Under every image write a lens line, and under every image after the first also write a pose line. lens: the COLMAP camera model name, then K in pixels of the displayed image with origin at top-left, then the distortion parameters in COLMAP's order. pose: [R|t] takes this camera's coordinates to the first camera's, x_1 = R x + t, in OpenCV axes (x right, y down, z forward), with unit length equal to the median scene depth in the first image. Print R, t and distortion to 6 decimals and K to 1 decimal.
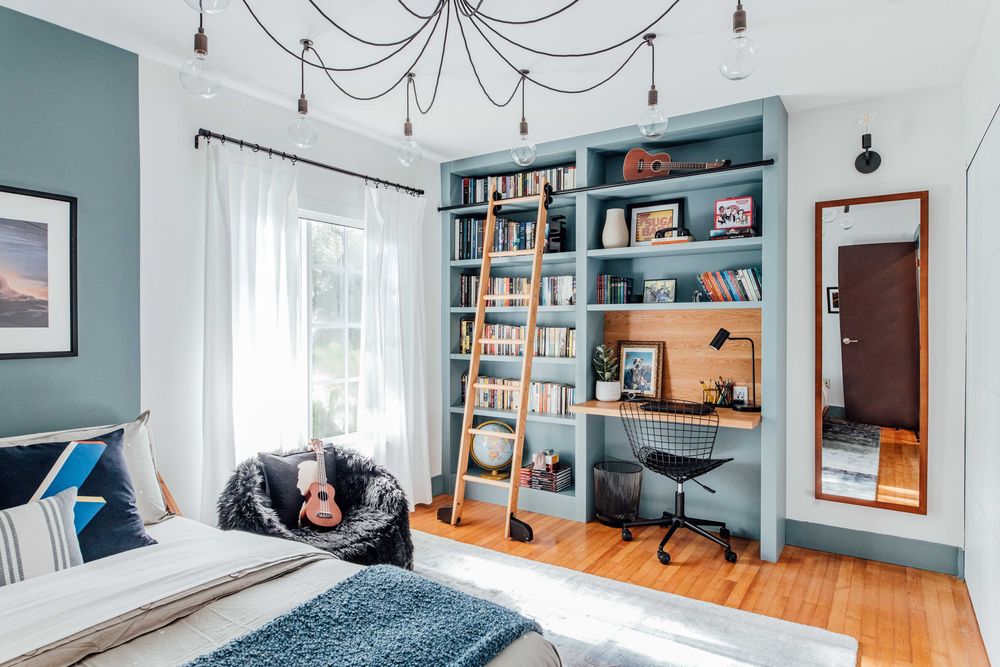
lens RADIAL K [[563.8, 0, 504.1], [0, 563.8, 330.1], [0, 0, 1]] dist [-0.003078, -0.003359]
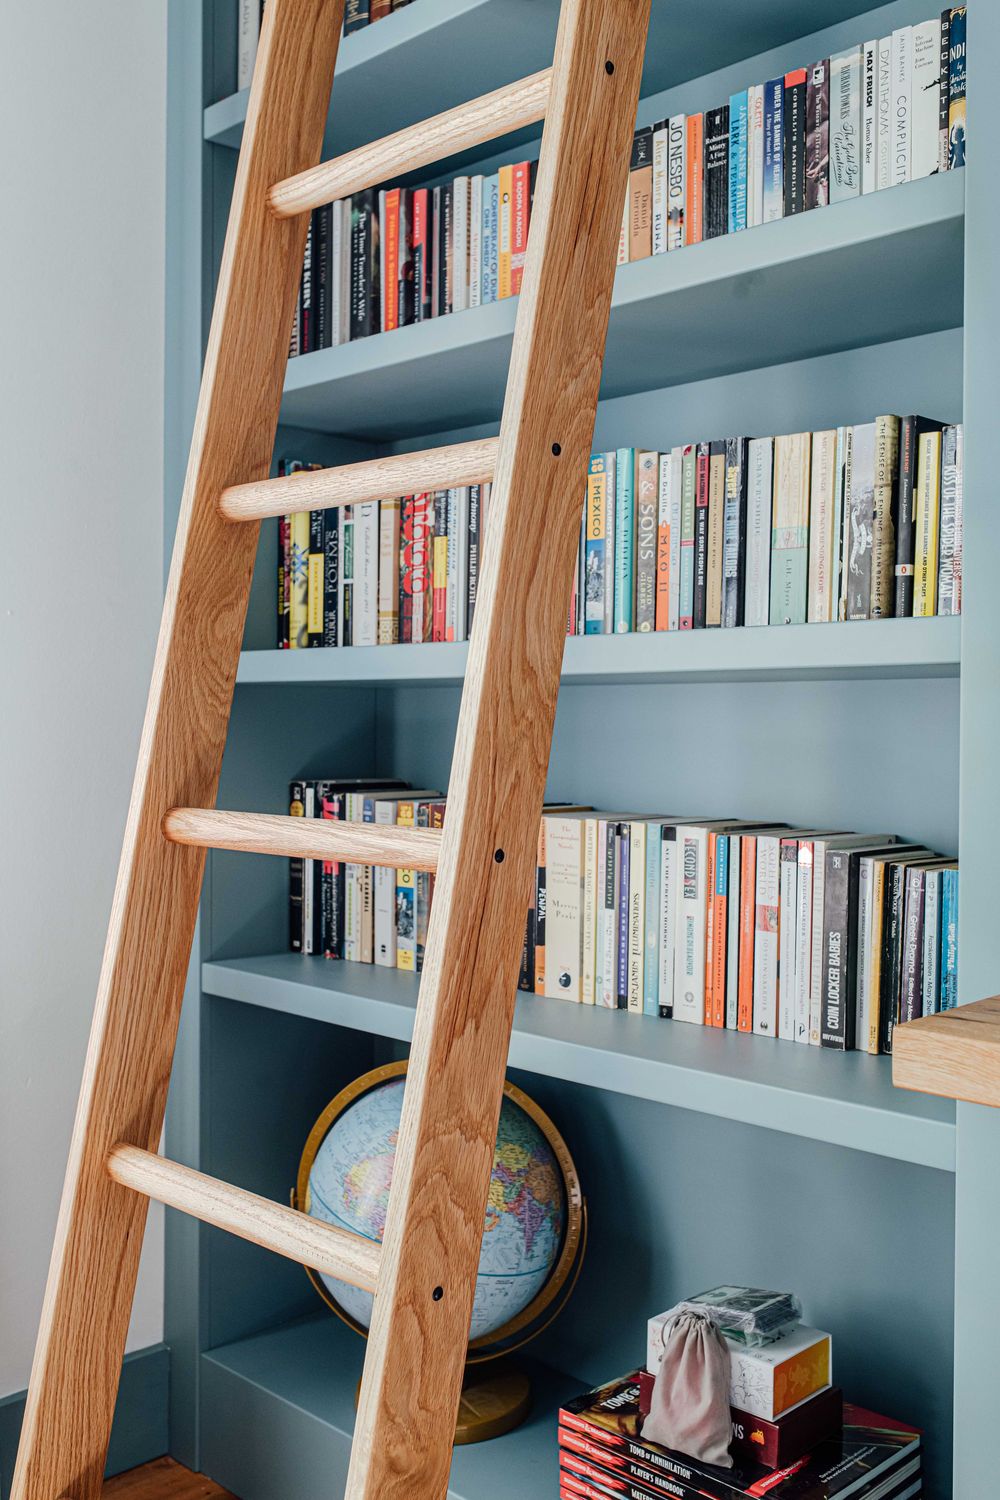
lens RADIAL K [[1438.6, 0, 496.3], [0, 1438.6, 741.1], [0, 0, 1]] dist [0.002276, 0.000000]
pose [[0.981622, 0.007412, -0.190694, 0.095603], [-0.006312, 0.999960, 0.006373, 0.082243], [0.190733, -0.005052, 0.981629, 0.737831]]
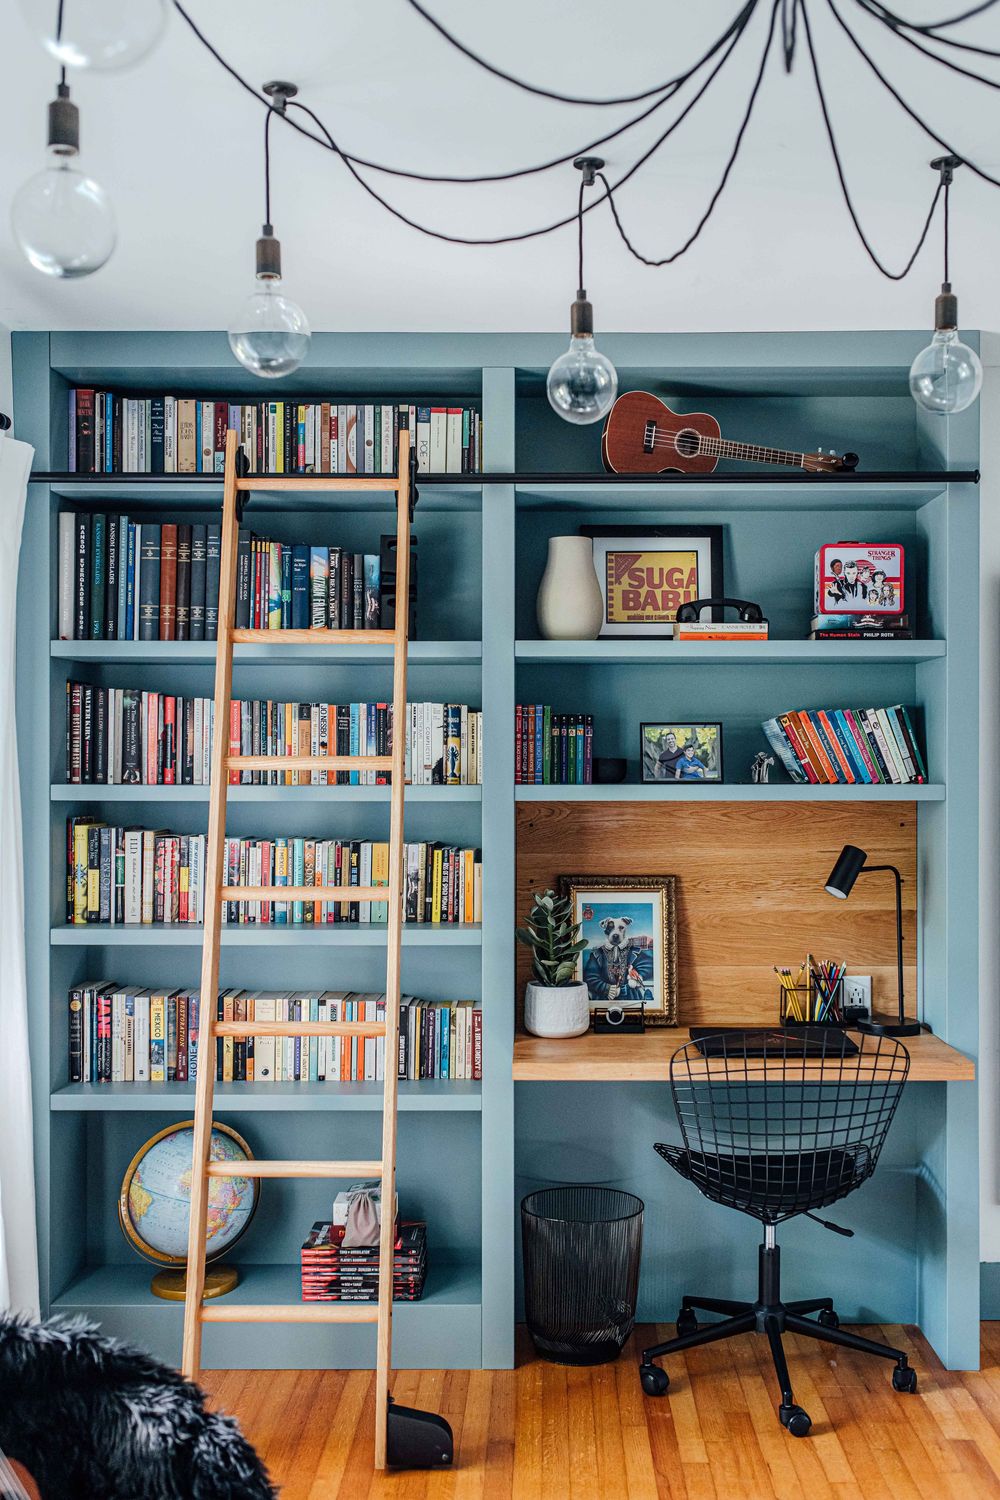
lens RADIAL K [[1438.6, 0, 542.2], [0, 1438.6, 773.0], [0, 0, 1]] dist [0.002276, 0.000000]
pose [[0.841638, -0.002323, 0.540038, -0.380094], [0.005964, 0.999970, -0.004994, -0.051818], [-0.540010, 0.007424, 0.841626, 0.195847]]
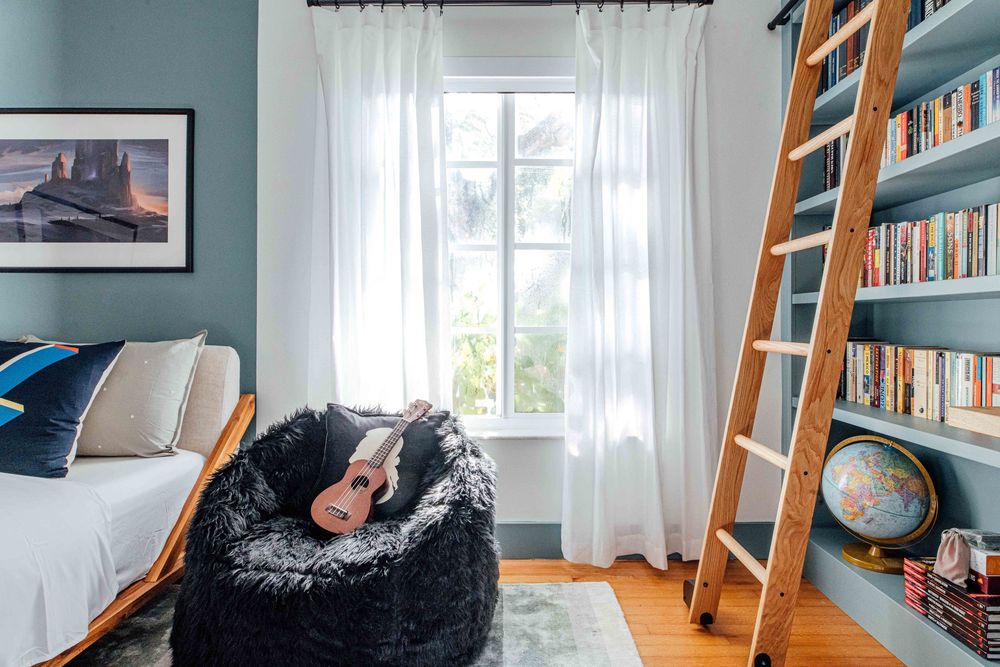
lens RADIAL K [[563.8, 0, 517.1], [0, 563.8, 321.4], [0, 0, 1]] dist [-0.003078, -0.003359]
pose [[0.561810, -0.000421, -0.827266, 0.242822], [-0.006741, 0.999964, -0.005087, 0.089885], [0.827239, 0.008434, 0.561787, 0.624795]]
